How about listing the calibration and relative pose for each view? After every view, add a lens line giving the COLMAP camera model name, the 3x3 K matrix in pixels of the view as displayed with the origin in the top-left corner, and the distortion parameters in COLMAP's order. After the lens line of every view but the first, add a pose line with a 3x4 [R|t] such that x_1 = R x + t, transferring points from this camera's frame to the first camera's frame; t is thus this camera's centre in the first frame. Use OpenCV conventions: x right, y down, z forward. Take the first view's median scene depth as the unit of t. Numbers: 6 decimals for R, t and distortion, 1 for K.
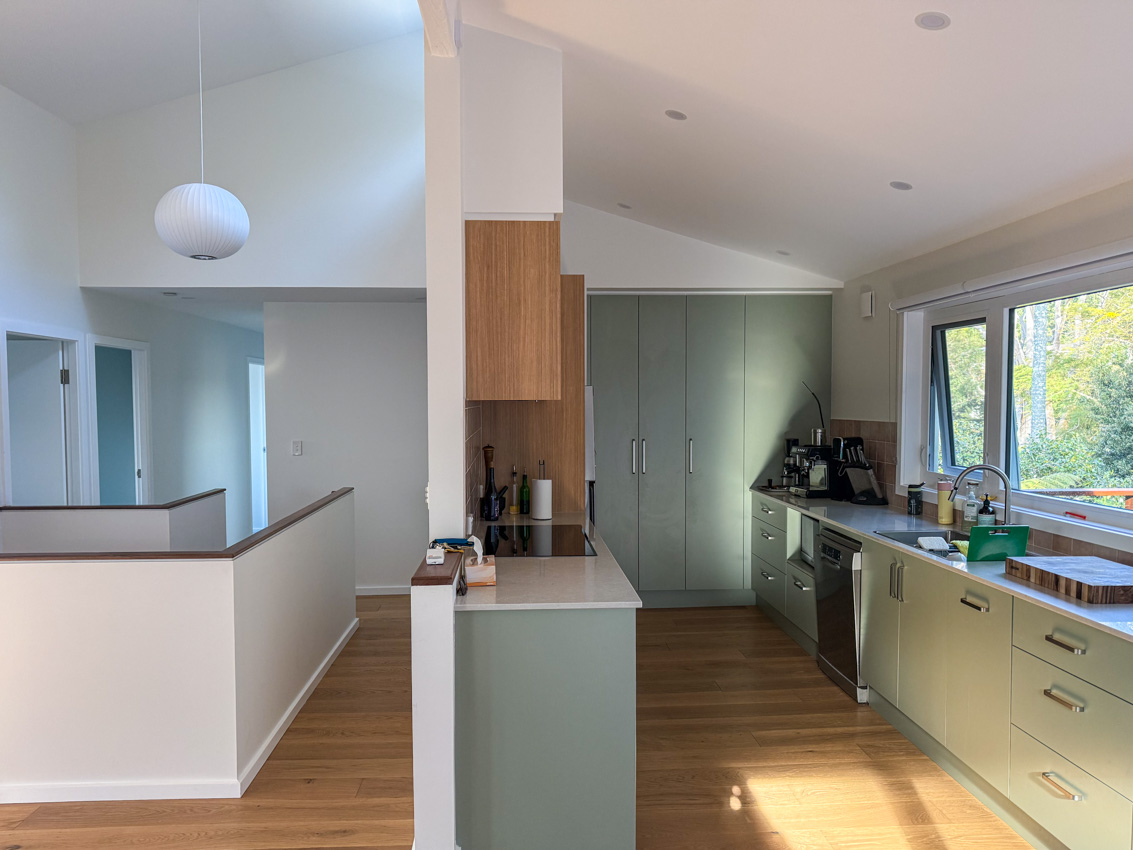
lens RADIAL K [[809.0, 0, 566.5], [0, 809.0, 425.0], [0, 0, 1]] dist [0.000515, 0.000174]
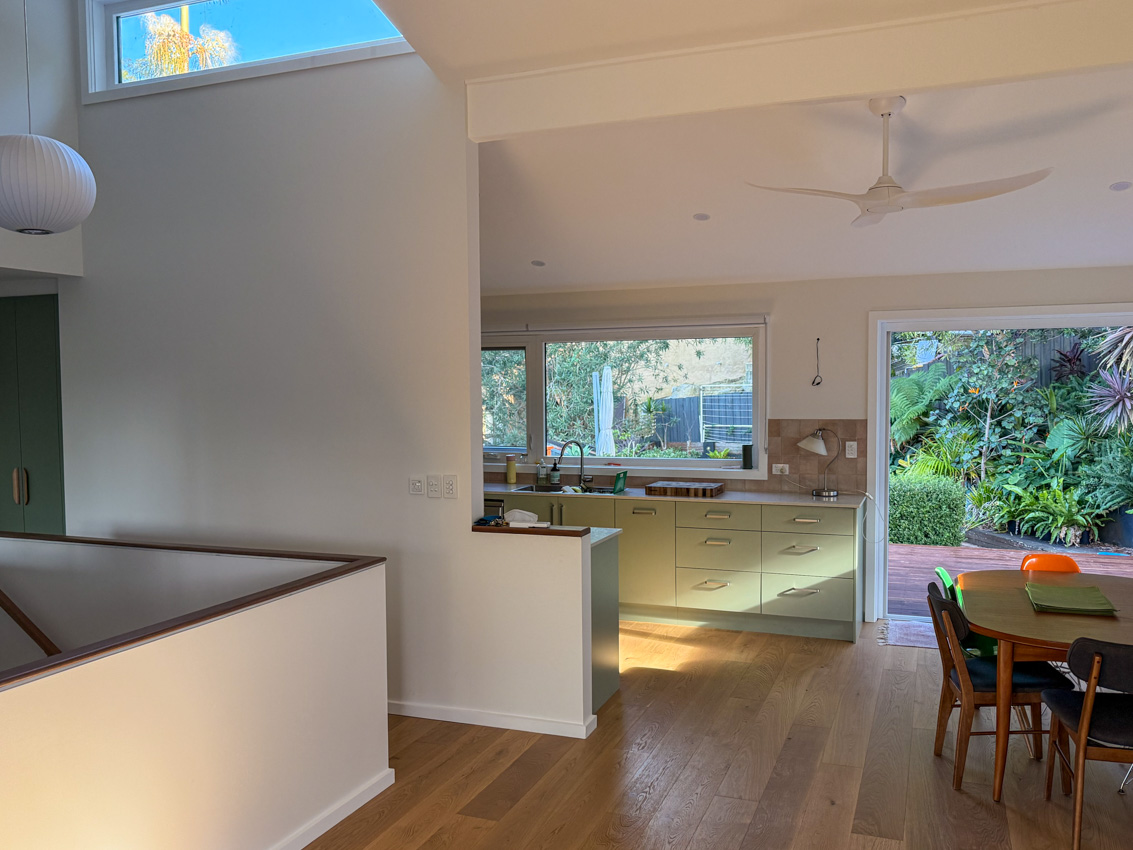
lens RADIAL K [[916.6, 0, 566.5], [0, 916.6, 425.0], [0, 0, 1]] dist [-0.000611, -0.000480]
pose [[0.426347, -0.041503, 0.903607, -1.396699], [0.038003, 0.998887, 0.027949, -0.041406], [-0.903761, 0.022424, 0.427449, 0.260493]]
